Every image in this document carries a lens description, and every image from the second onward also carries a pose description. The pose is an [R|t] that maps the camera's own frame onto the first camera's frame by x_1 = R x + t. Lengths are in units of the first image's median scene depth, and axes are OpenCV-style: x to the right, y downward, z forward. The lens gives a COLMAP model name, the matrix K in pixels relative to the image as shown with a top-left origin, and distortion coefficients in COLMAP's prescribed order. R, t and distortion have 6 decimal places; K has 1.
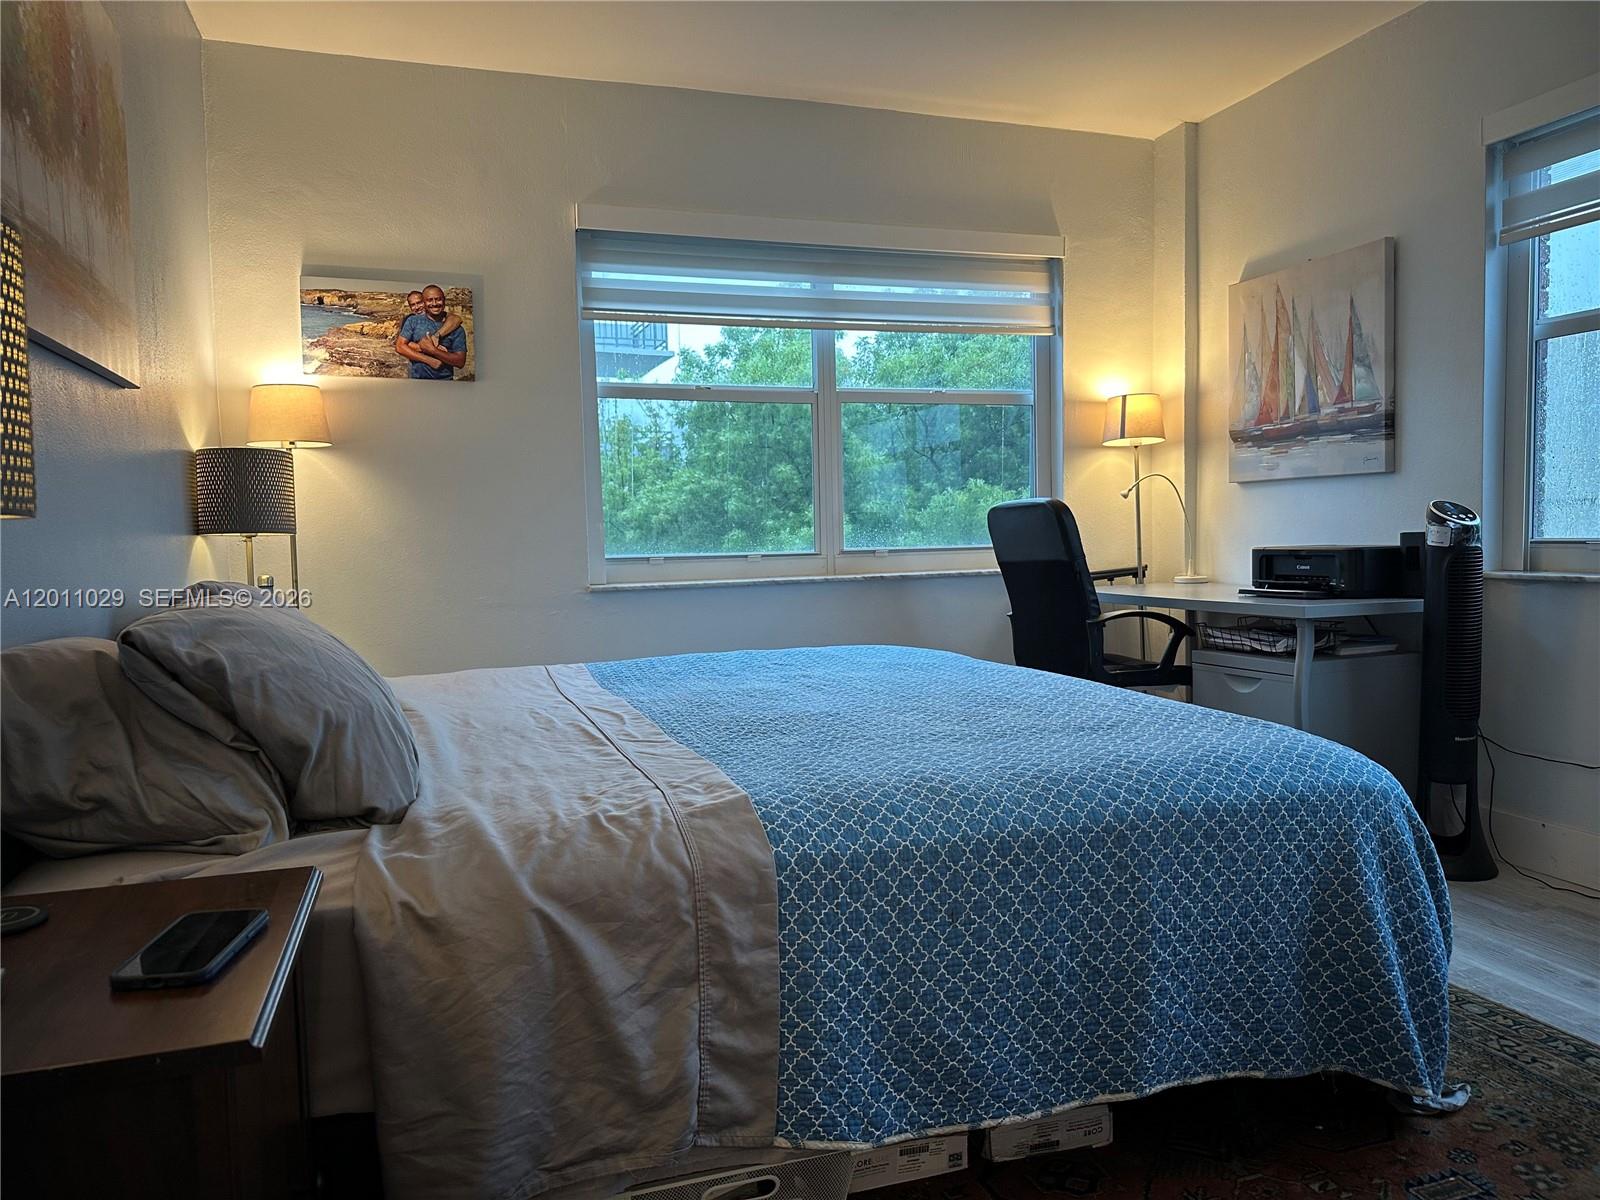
lens RADIAL K [[1138.1, 0, 803.6], [0, 1138.1, 594.2], [0, 0, 1]] dist [0.029341, -0.057876]
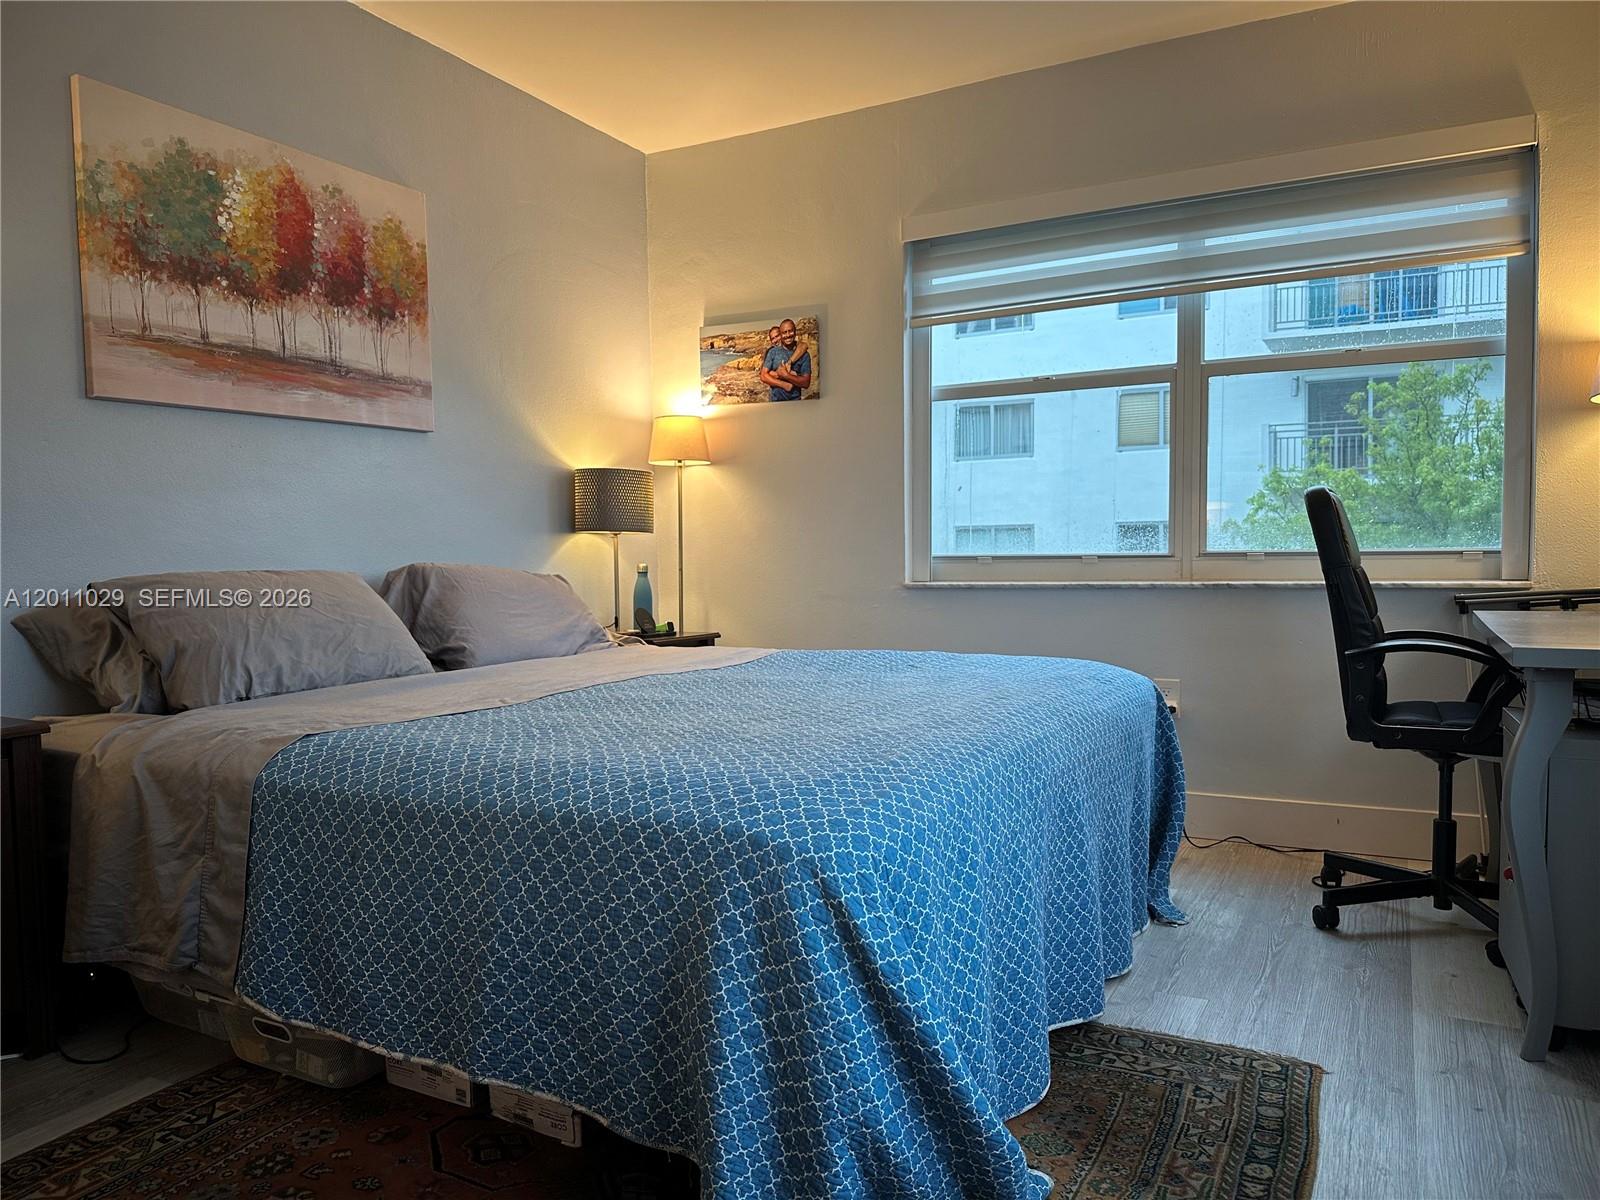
lens RADIAL K [[1138.1, 0, 798.6], [0, 1138.1, 606.5], [0, 0, 1]] dist [0.029341, -0.057876]
pose [[0.669062, 0.043646, -0.741924, 0.561069], [-0.037970, 0.998978, 0.024527, -0.008438], [0.742236, 0.011761, 0.670035, 0.241743]]
